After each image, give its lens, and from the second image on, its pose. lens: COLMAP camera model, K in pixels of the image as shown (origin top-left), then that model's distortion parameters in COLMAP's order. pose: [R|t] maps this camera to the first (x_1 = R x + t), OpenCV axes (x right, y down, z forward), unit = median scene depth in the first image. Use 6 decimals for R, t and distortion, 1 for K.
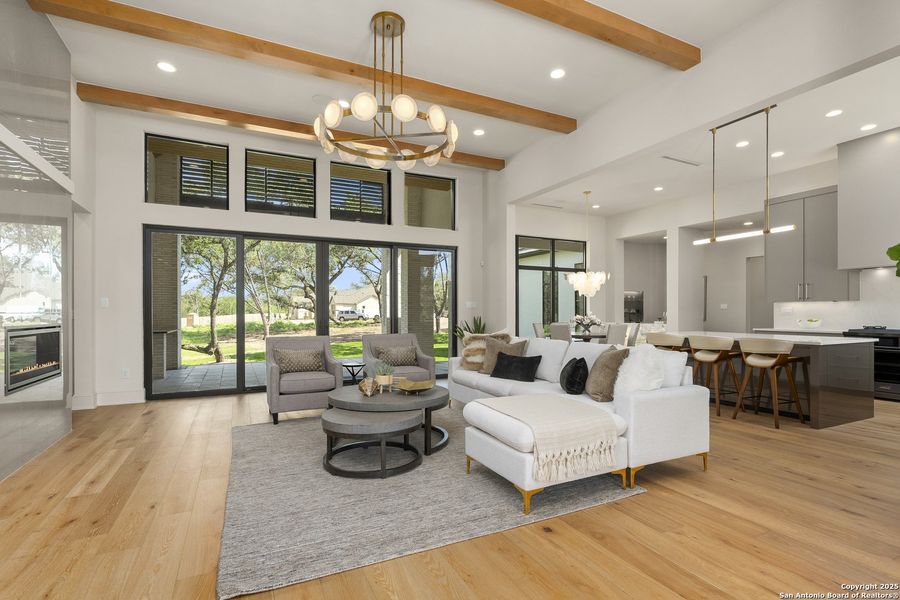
lens RADIAL K [[443.3, 0, 465.5], [0, 443.3, 313.5], [0, 0, 1]] dist [-0.000885, -0.000020]
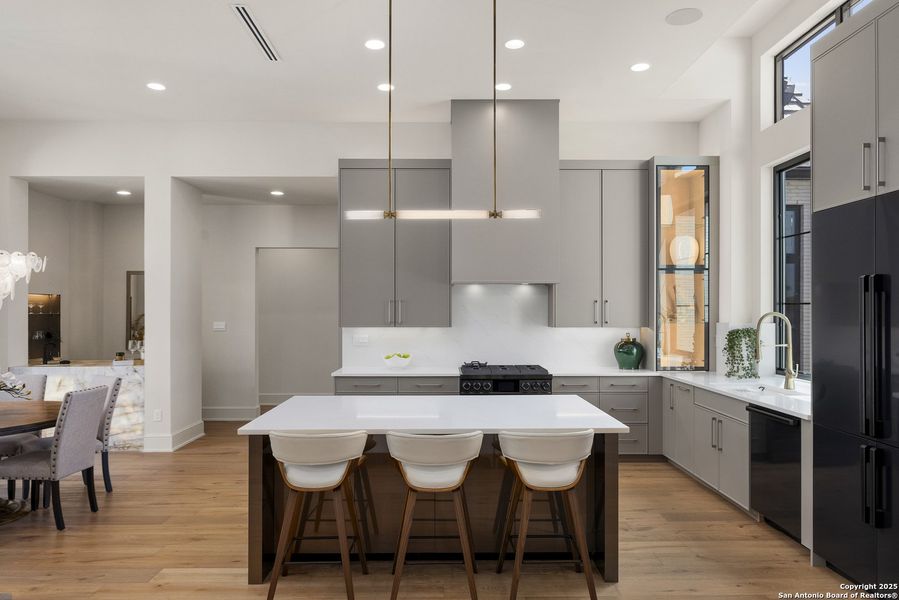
lens RADIAL K [[594.8, 0, 459.5], [0, 594.8, 309.6], [0, 0, 1]] dist [-0.004931, -0.003088]
pose [[0.444694, 0.003304, 0.895677, 0.014434], [0.002219, 0.999986, -0.004791, -0.039091], [-0.895680, 0.004119, 0.444680, 0.419453]]
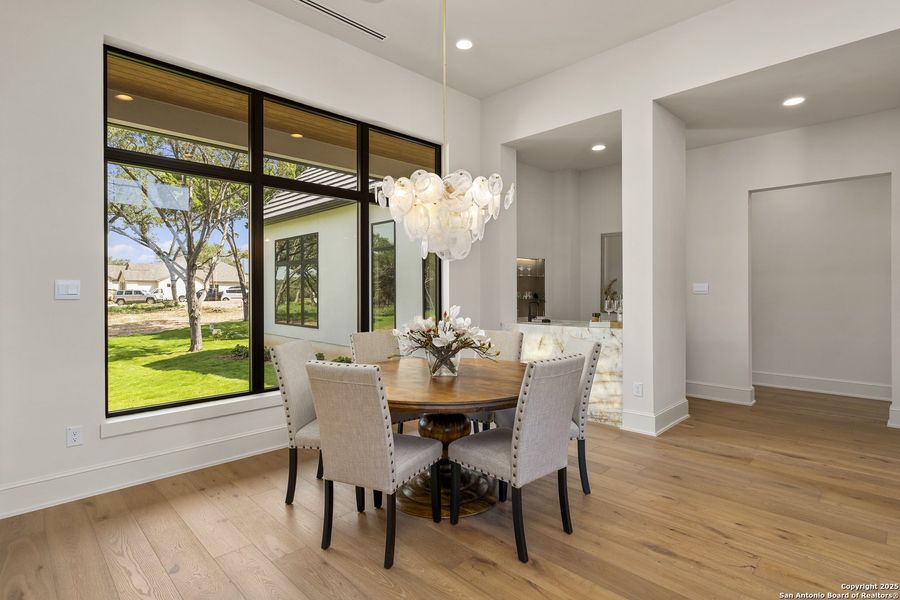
lens RADIAL K [[459.5, 0, 450.1], [0, 459.5, 290.8], [0, 0, 1]] dist [-0.001007, -0.000113]
pose [[0.958082, -0.002162, 0.286485, 0.181516], [0.002998, 0.999992, -0.002478, -0.014329], [-0.286478, 0.003233, 0.958081, 0.676838]]
